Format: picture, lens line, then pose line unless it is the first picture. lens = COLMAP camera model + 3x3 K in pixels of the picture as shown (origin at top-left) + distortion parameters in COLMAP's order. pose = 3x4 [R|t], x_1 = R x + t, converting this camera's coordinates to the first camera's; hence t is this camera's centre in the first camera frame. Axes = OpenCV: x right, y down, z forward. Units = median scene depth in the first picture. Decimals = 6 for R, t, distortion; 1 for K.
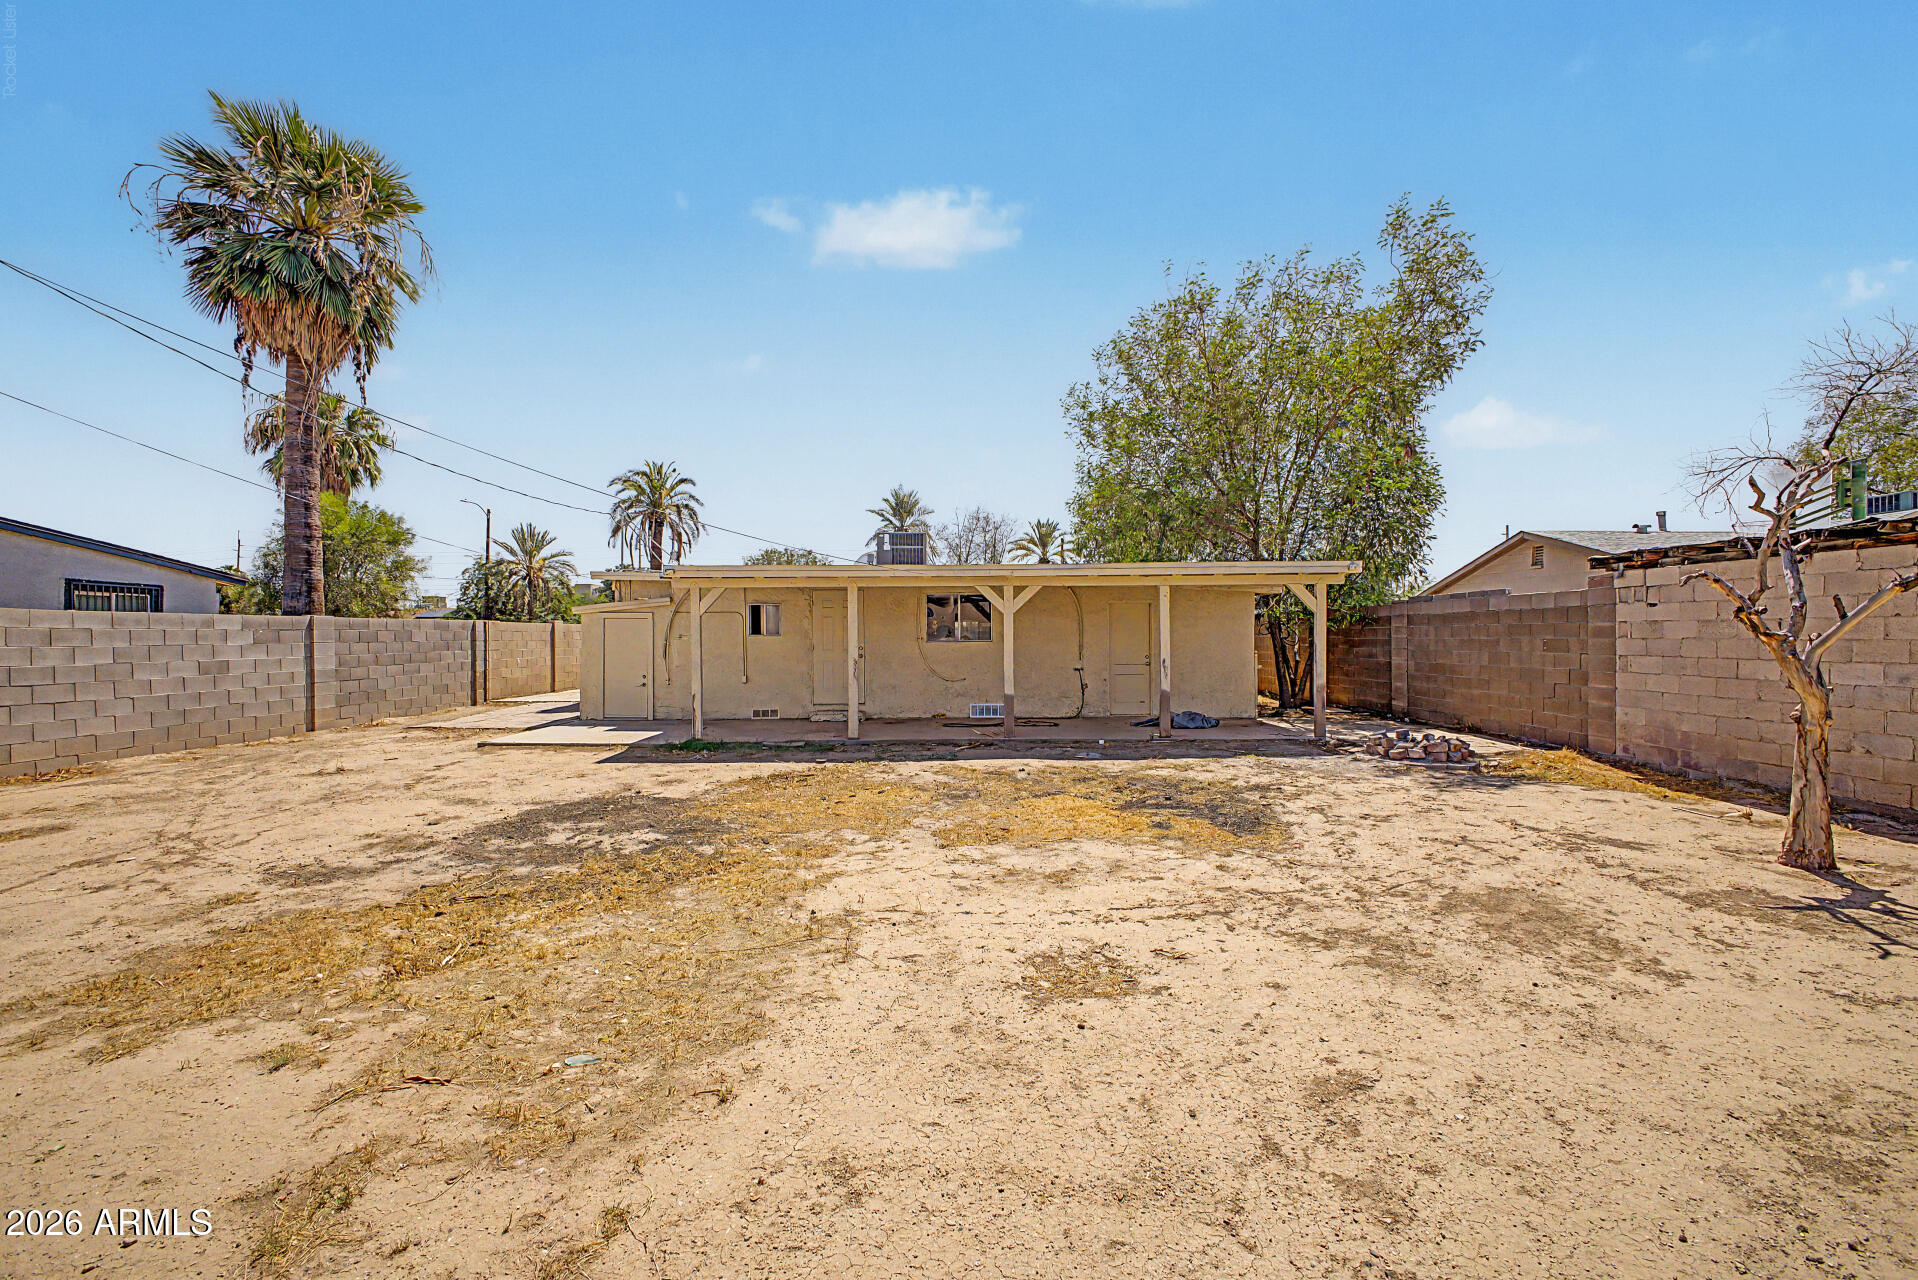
lens RADIAL K [[771.7, 0, 959.0], [0, 771.7, 640.0], [0, 0, 1]] dist [0.000655, 0.000045]
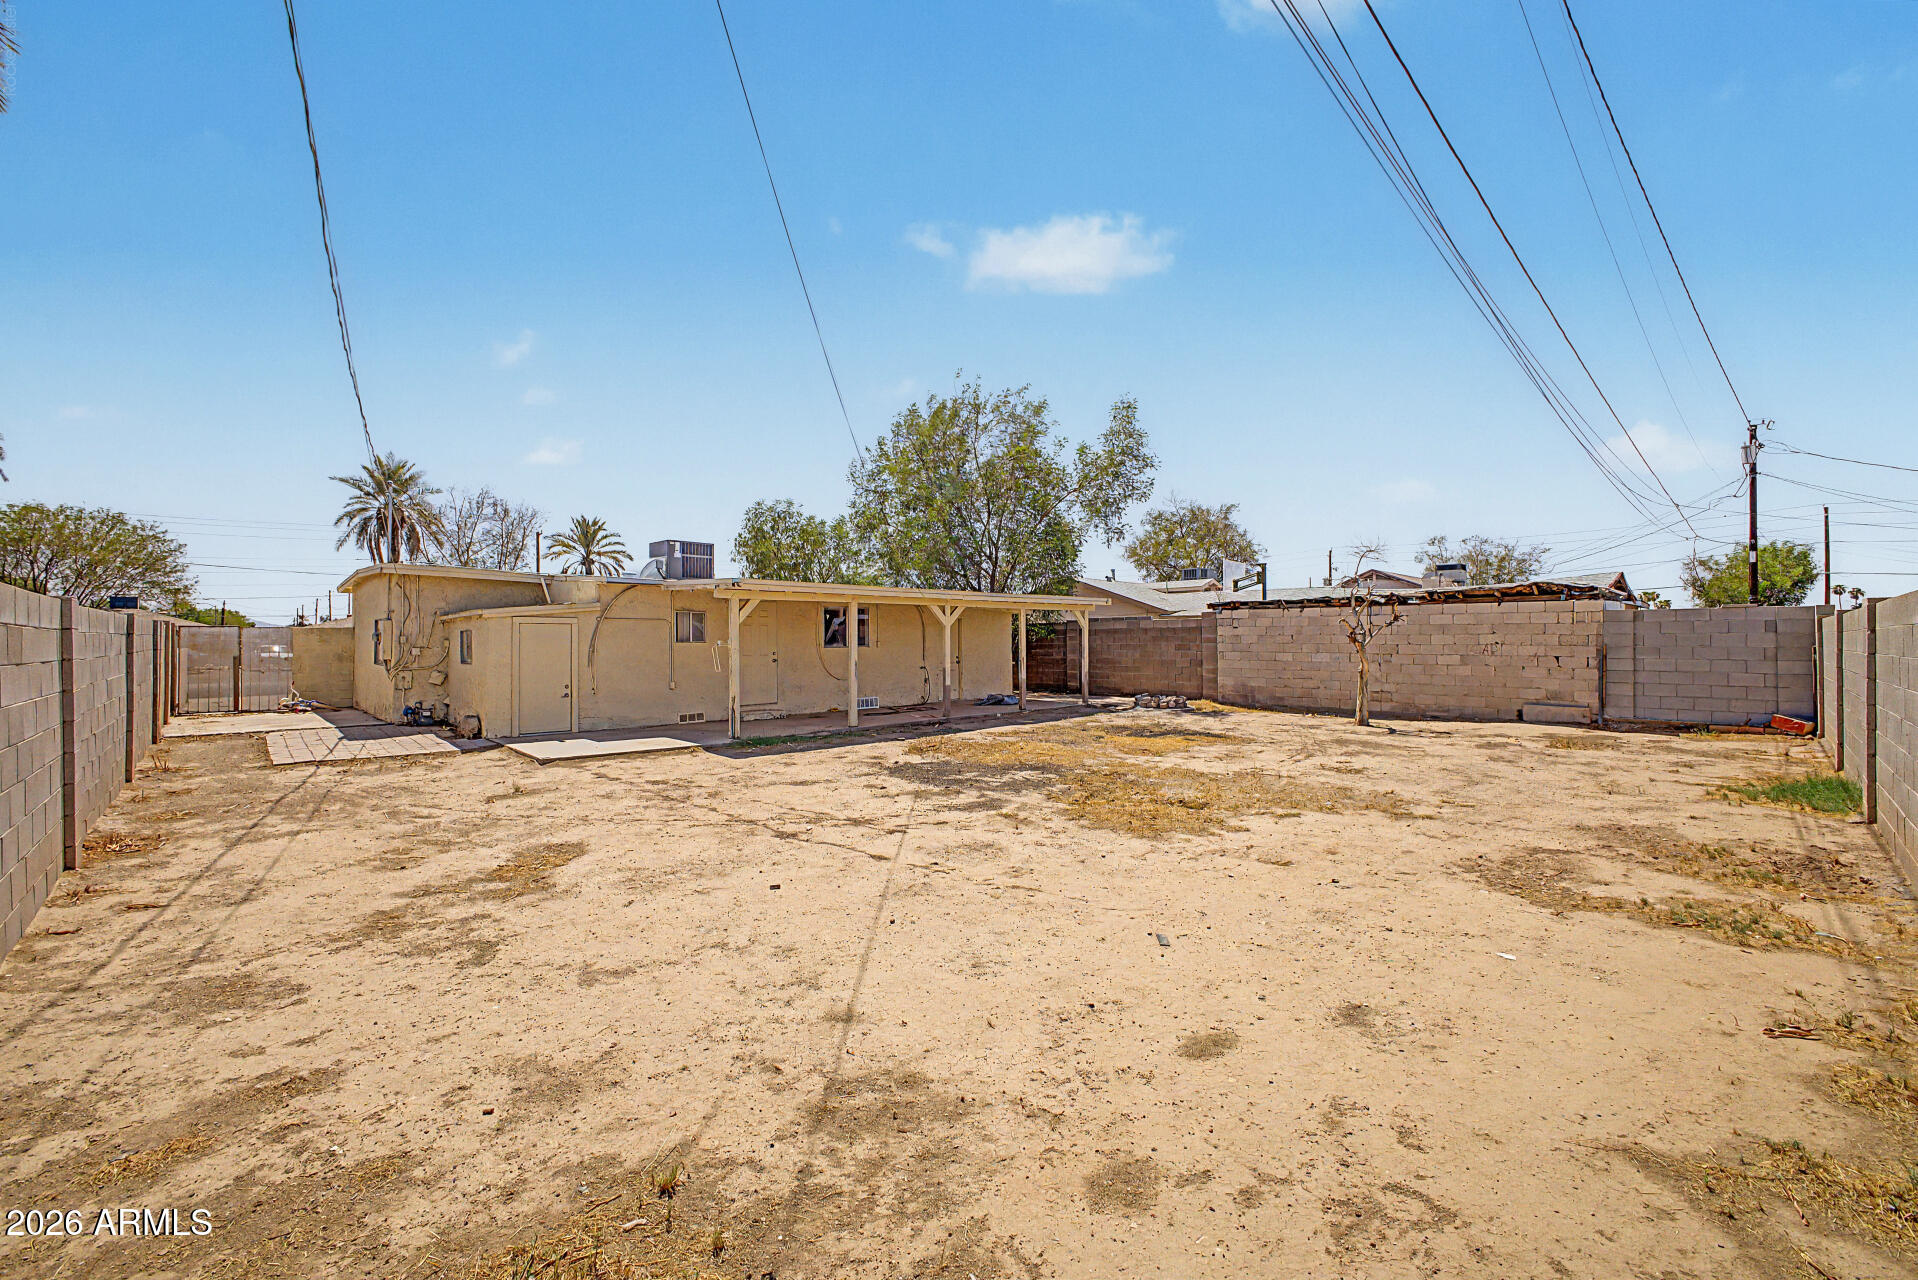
lens RADIAL K [[807.9, 0, 959.0], [0, 807.9, 640.0], [0, 0, 1]] dist [0.044530, 0.000038]
pose [[0.711381, 0.000443, 0.702806, -0.918570], [0.004409, 0.999977, -0.005093, -0.002210], [-0.702793, 0.006721, 0.711363, -0.035788]]
